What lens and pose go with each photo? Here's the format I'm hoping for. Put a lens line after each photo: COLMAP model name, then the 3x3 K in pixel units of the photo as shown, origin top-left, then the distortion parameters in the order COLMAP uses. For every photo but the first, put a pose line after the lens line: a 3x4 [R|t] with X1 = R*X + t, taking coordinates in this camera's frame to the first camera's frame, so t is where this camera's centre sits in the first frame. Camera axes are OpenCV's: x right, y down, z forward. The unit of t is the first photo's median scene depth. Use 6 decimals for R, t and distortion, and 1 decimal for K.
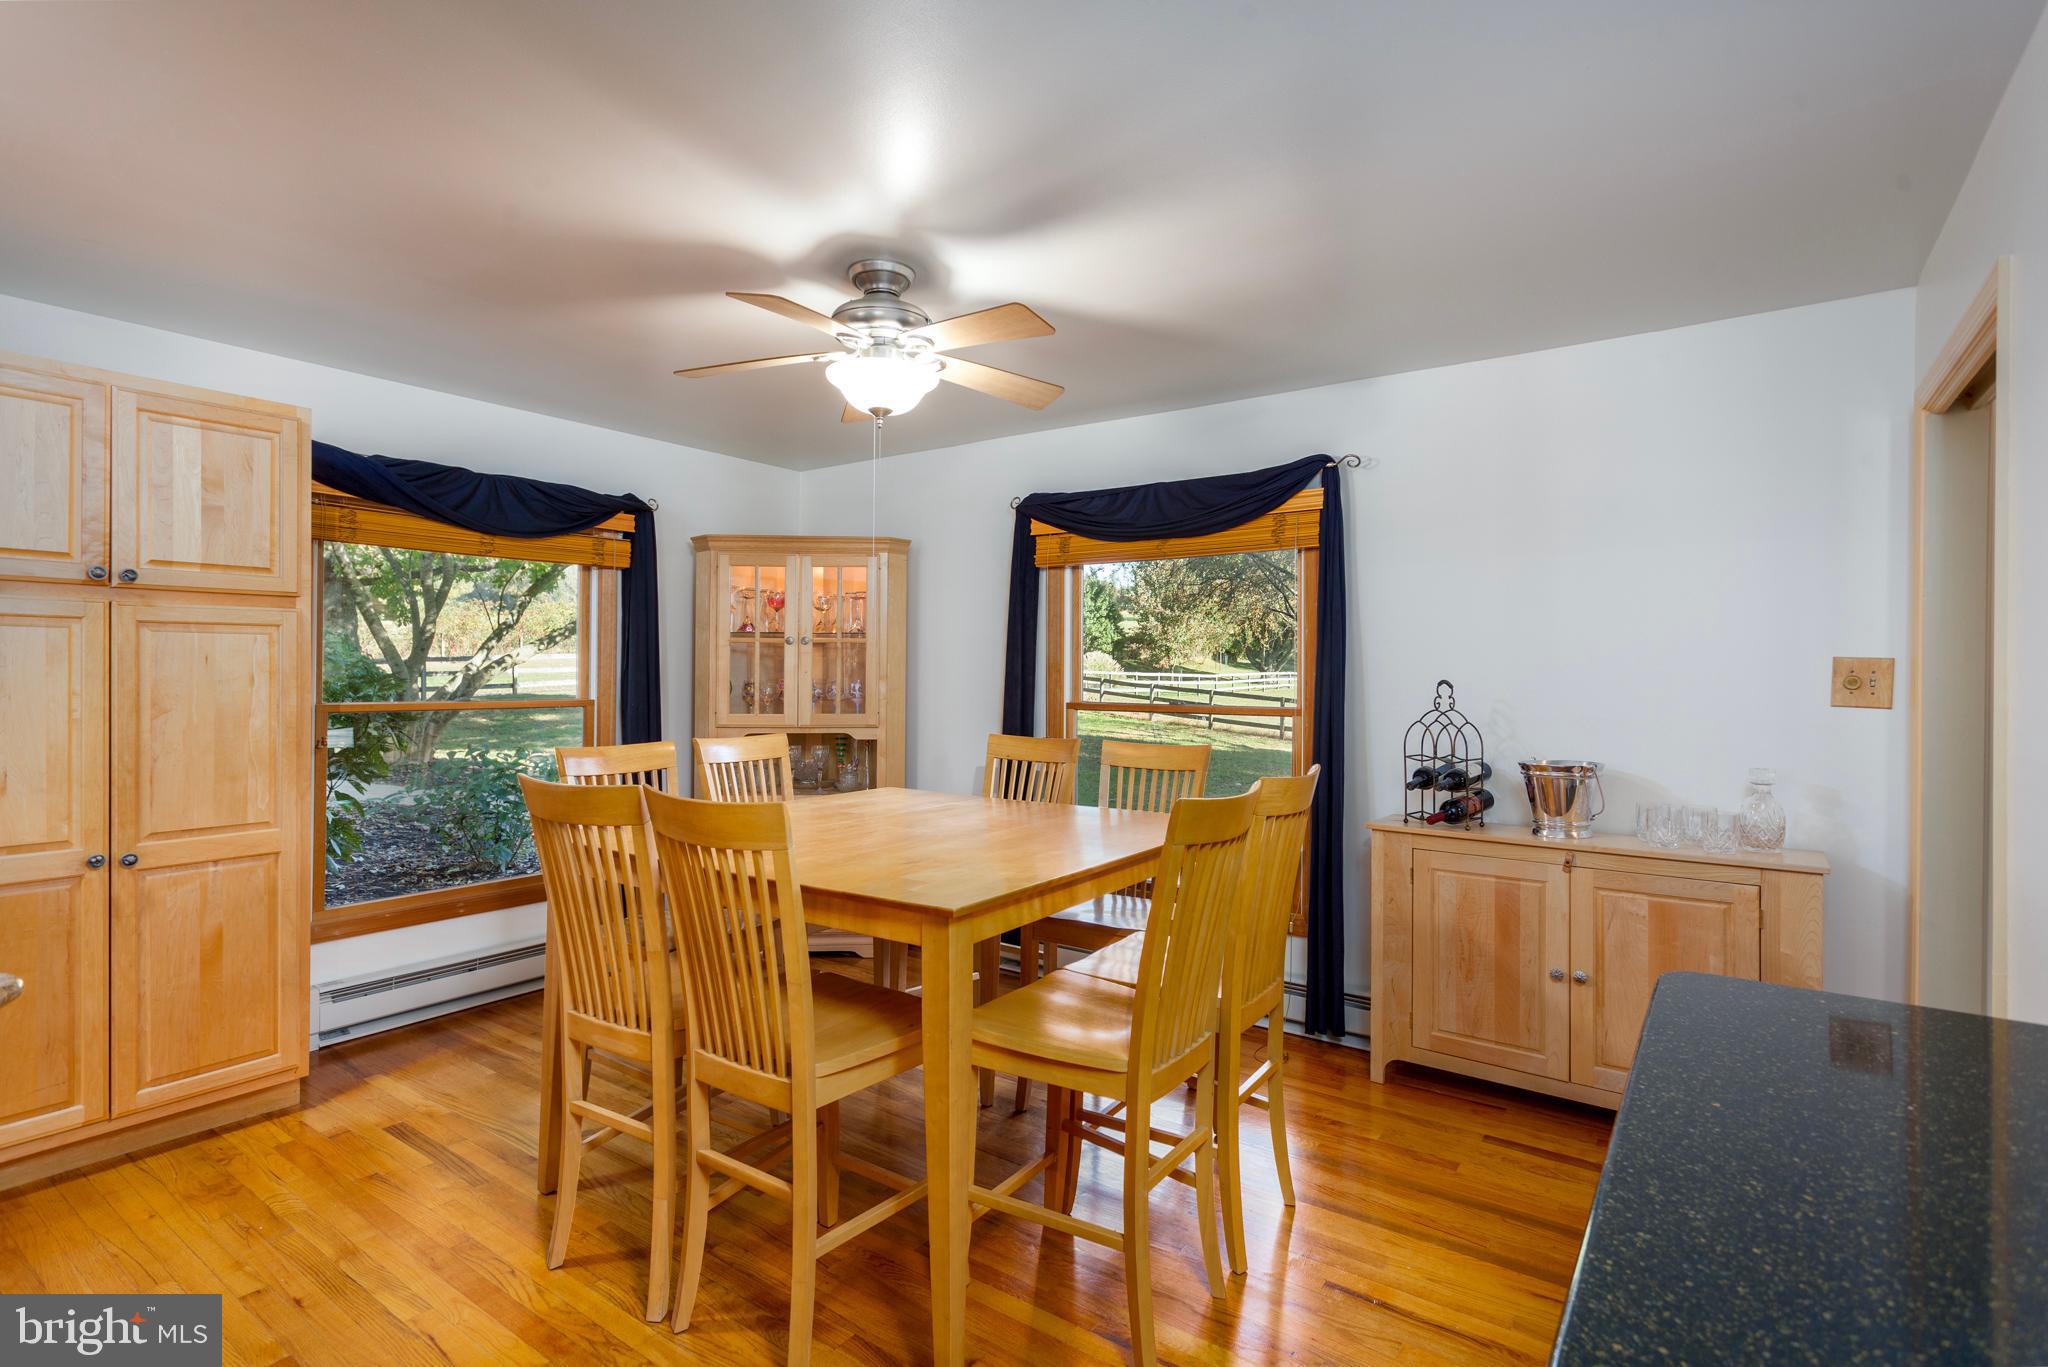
lens RADIAL K [[994.8, 0, 1024.0], [0, 994.8, 683.5], [0, 0, 1]] dist [0.000763, 0.000089]
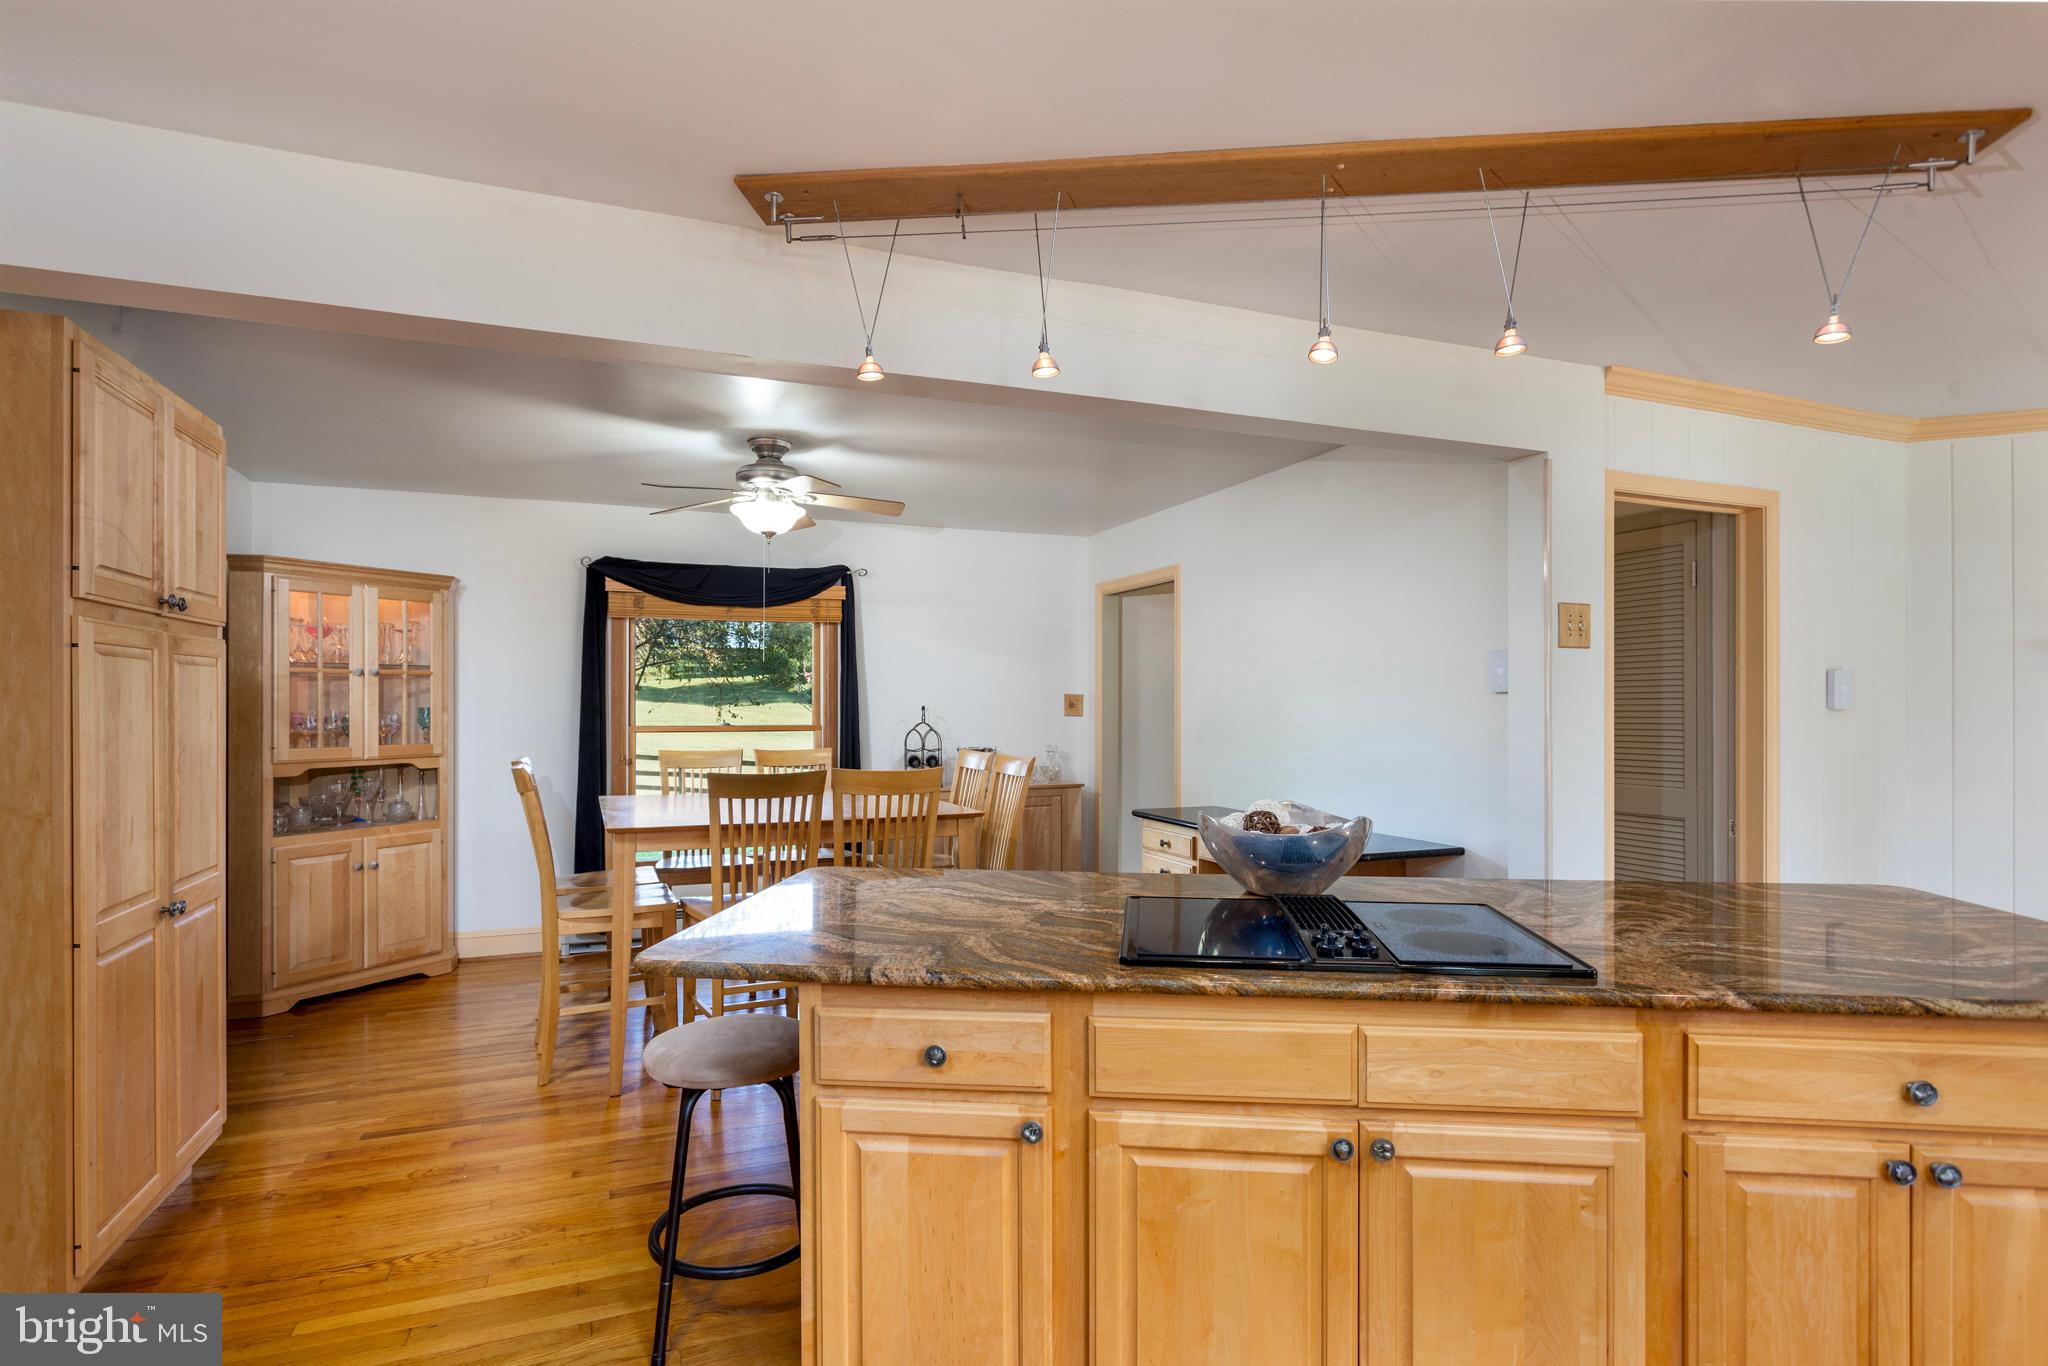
lens RADIAL K [[1045.2, 0, 1024.0], [0, 1045.2, 683.0], [0, 0, 1]] dist [-0.000149, -0.000020]
pose [[0.541885, 0.011886, 0.840369, -0.794836], [0.013659, 0.999643, -0.022946, 0.001142], [-0.840342, 0.023913, 0.541529, -0.127610]]
